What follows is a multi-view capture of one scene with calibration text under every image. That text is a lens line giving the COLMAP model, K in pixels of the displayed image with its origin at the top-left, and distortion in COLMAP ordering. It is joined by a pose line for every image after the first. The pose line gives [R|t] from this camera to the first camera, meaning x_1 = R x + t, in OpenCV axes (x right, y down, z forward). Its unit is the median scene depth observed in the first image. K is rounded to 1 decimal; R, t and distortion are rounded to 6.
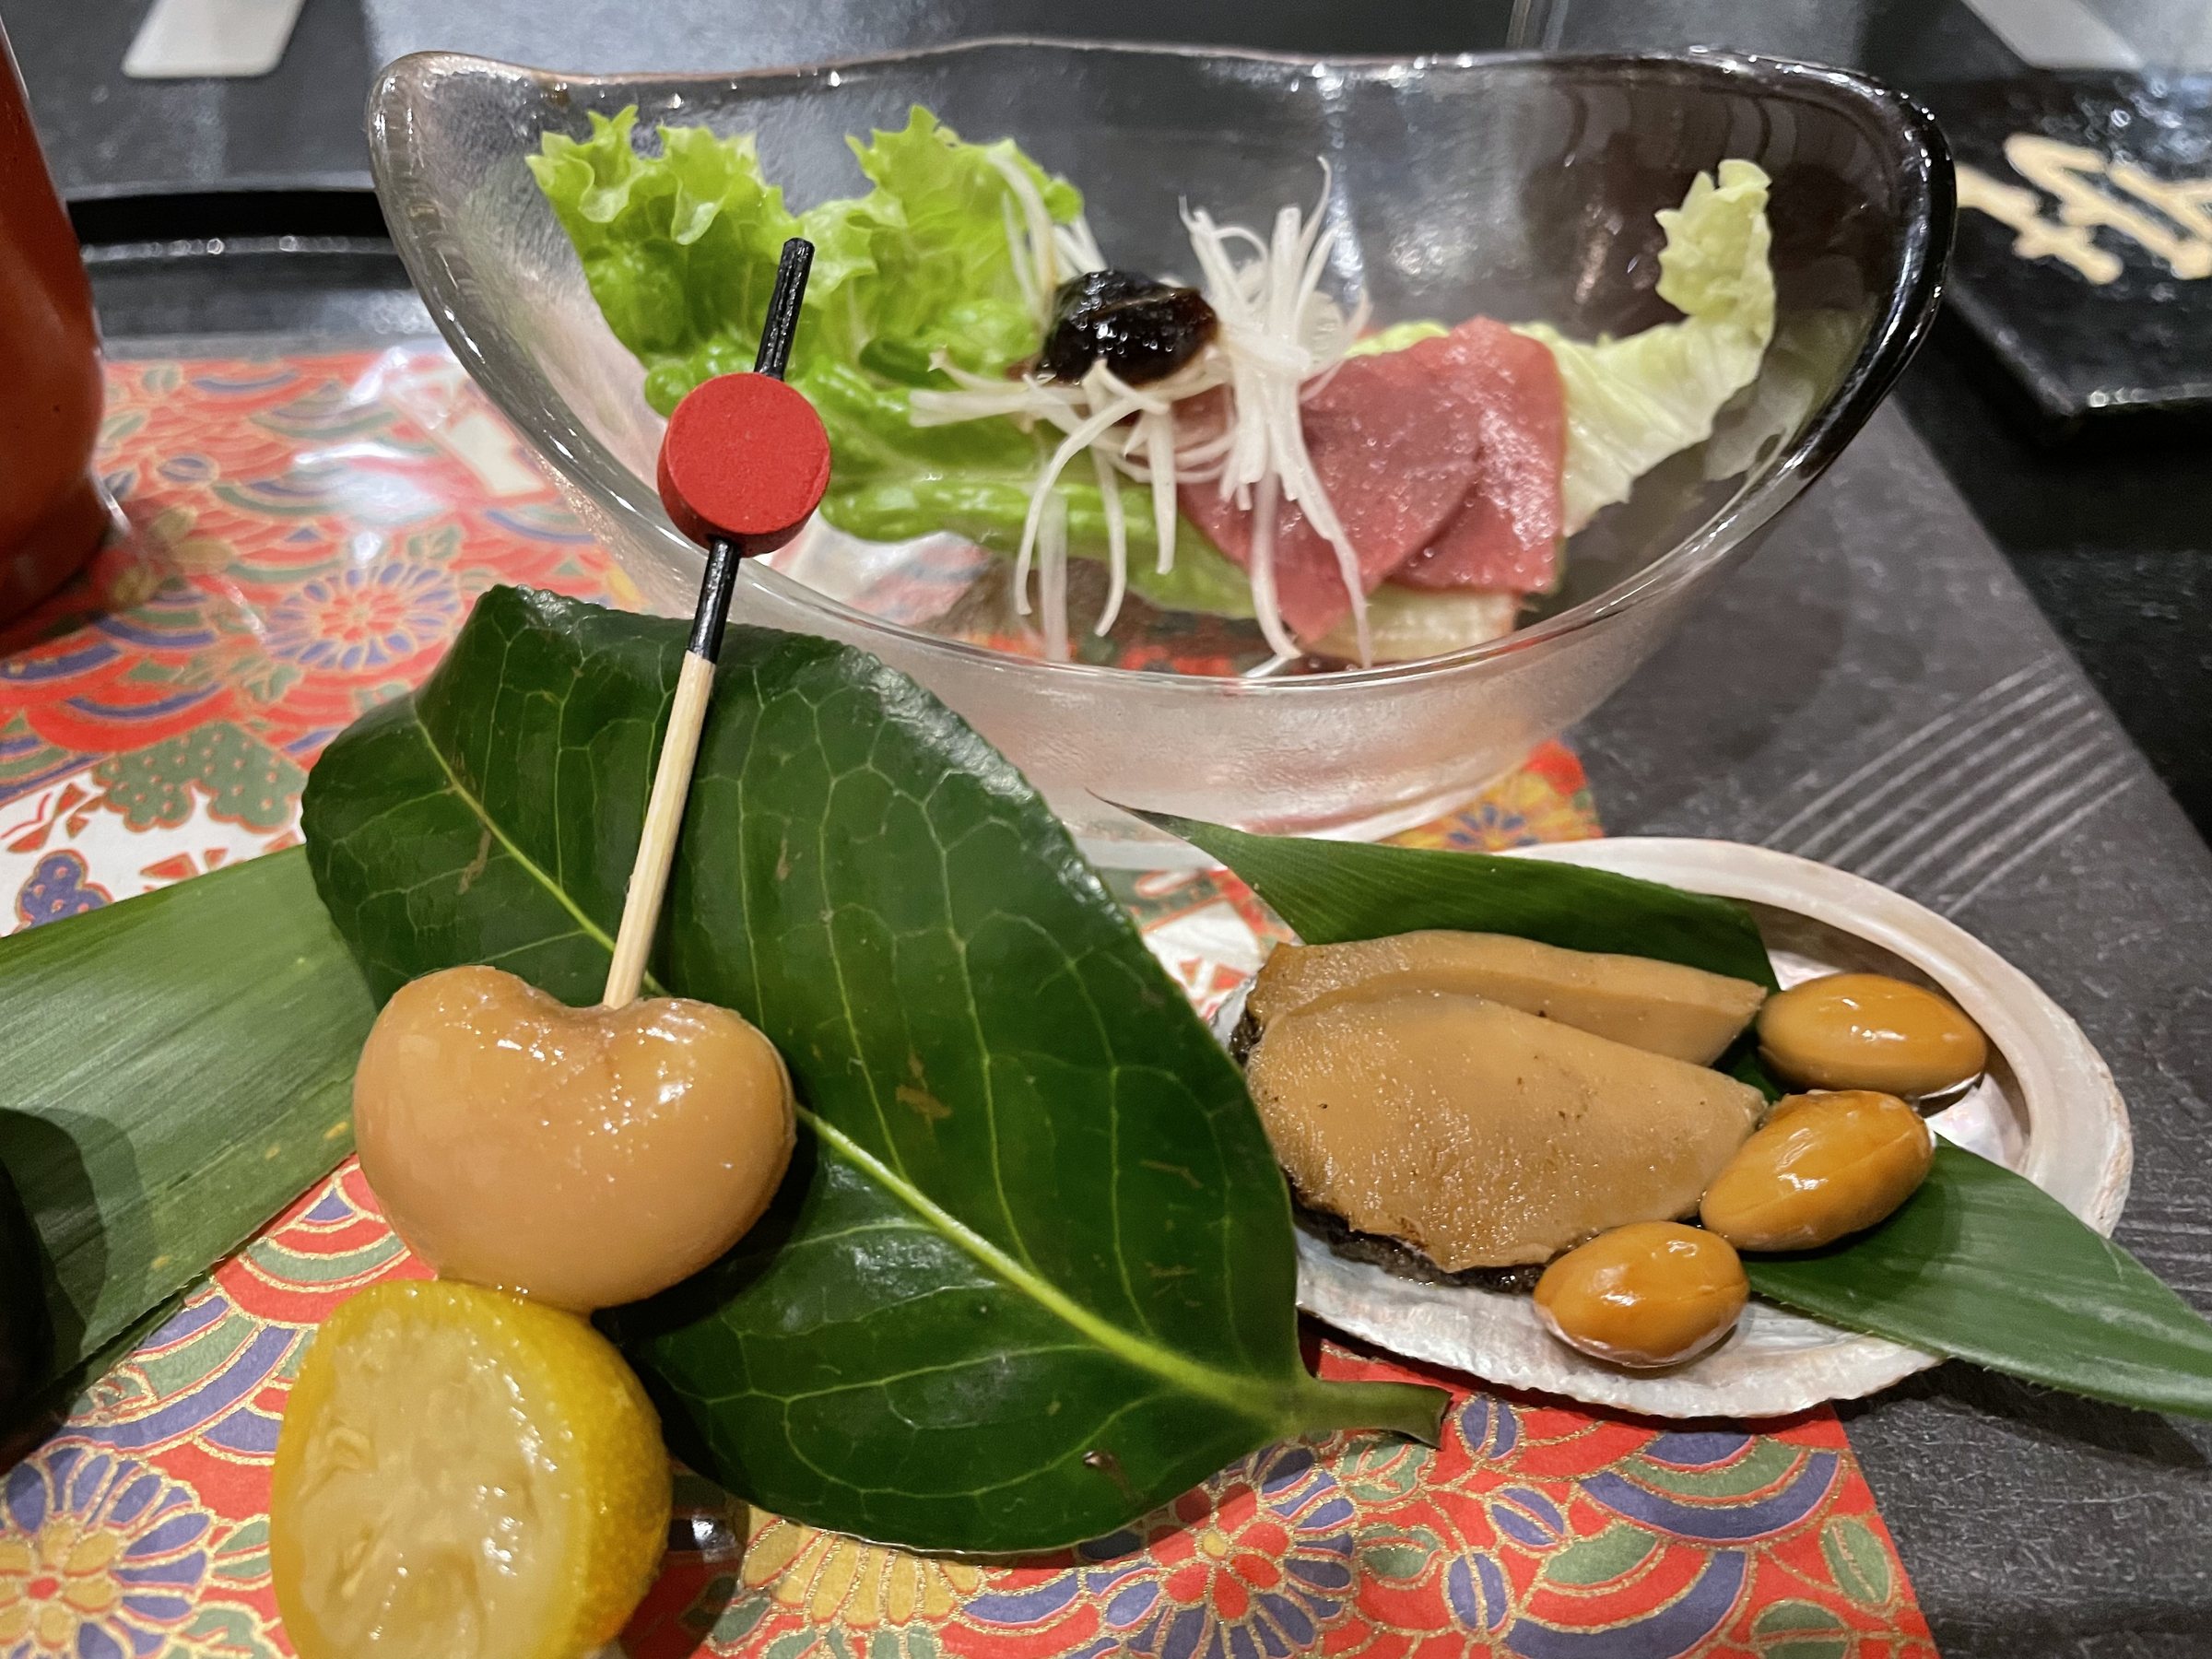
lens RADIAL K [[1580.8, 0, 1106.0], [0, 1580.8, 829.5], [0, 0, 1]] dist [0.057356, -0.120635]
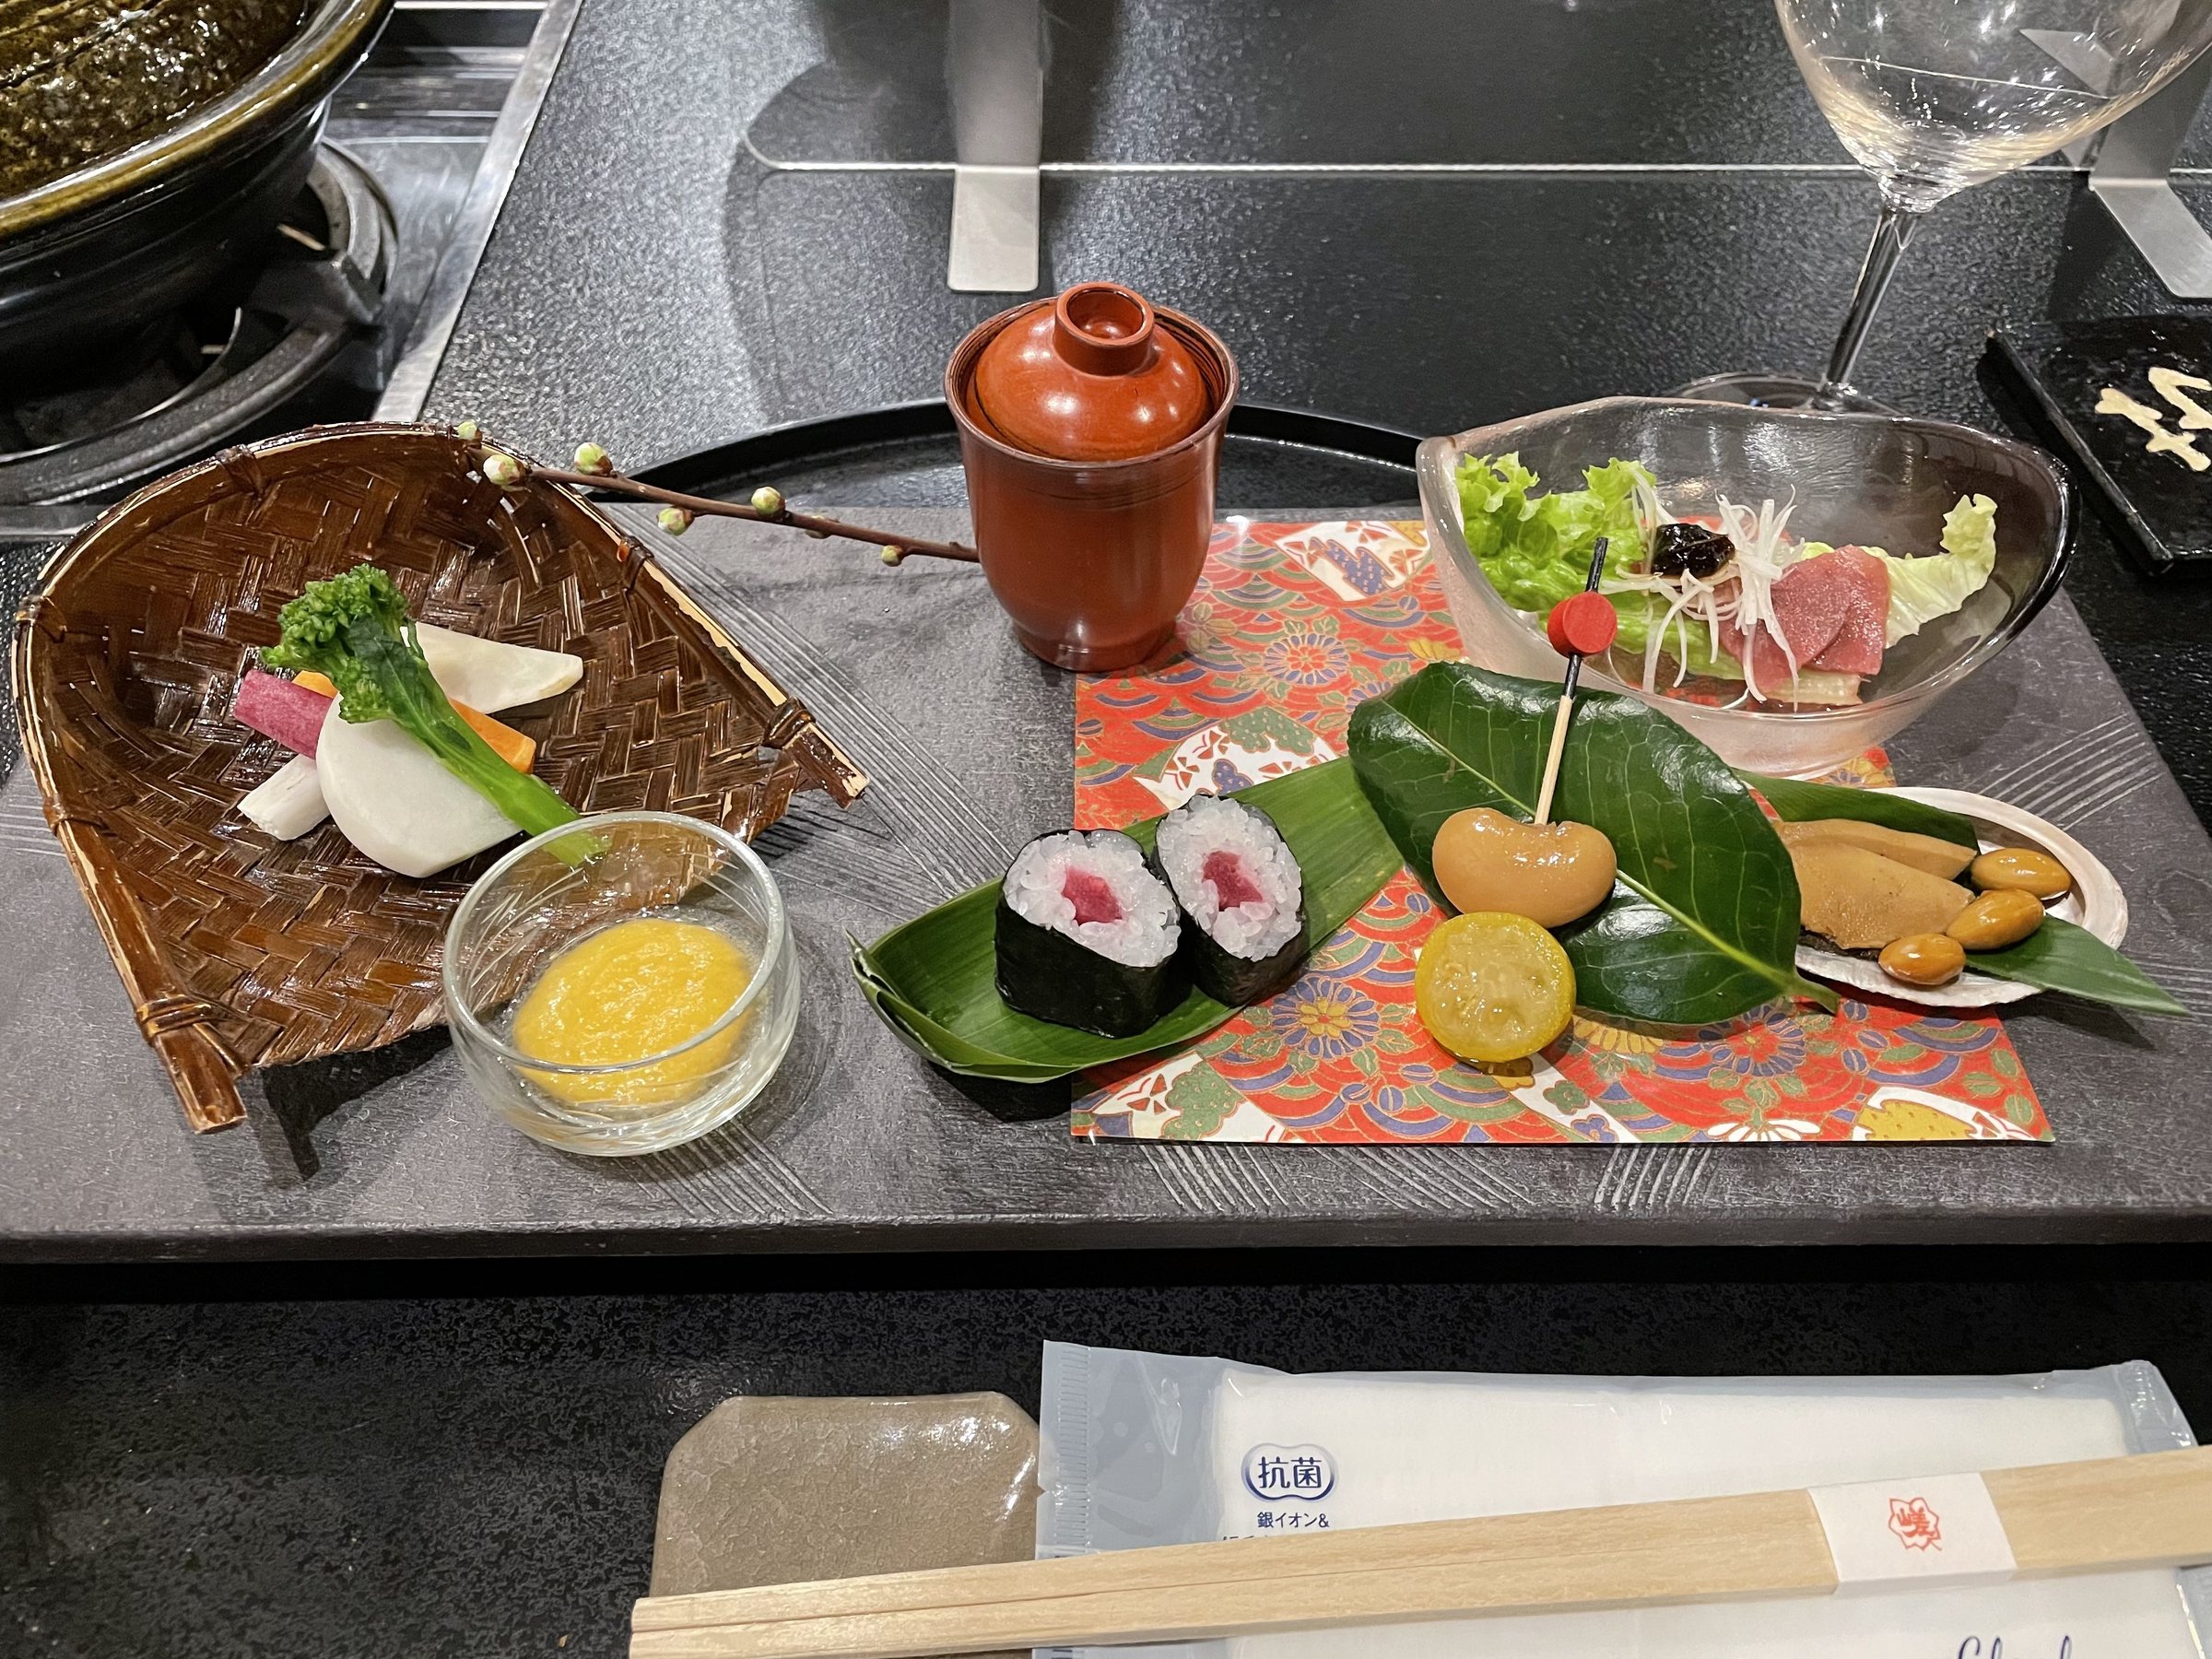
lens RADIAL K [[1503.9, 0, 1125.0], [0, 1503.9, 806.8], [0, 0, 1]] dist [0.070707, -0.102418]
pose [[0.994616, 0.053969, -0.088461, -0.590608], [-0.053163, 0.998520, 0.011439, 0.066178], [0.088948, -0.006674, 0.996014, -1.247573]]
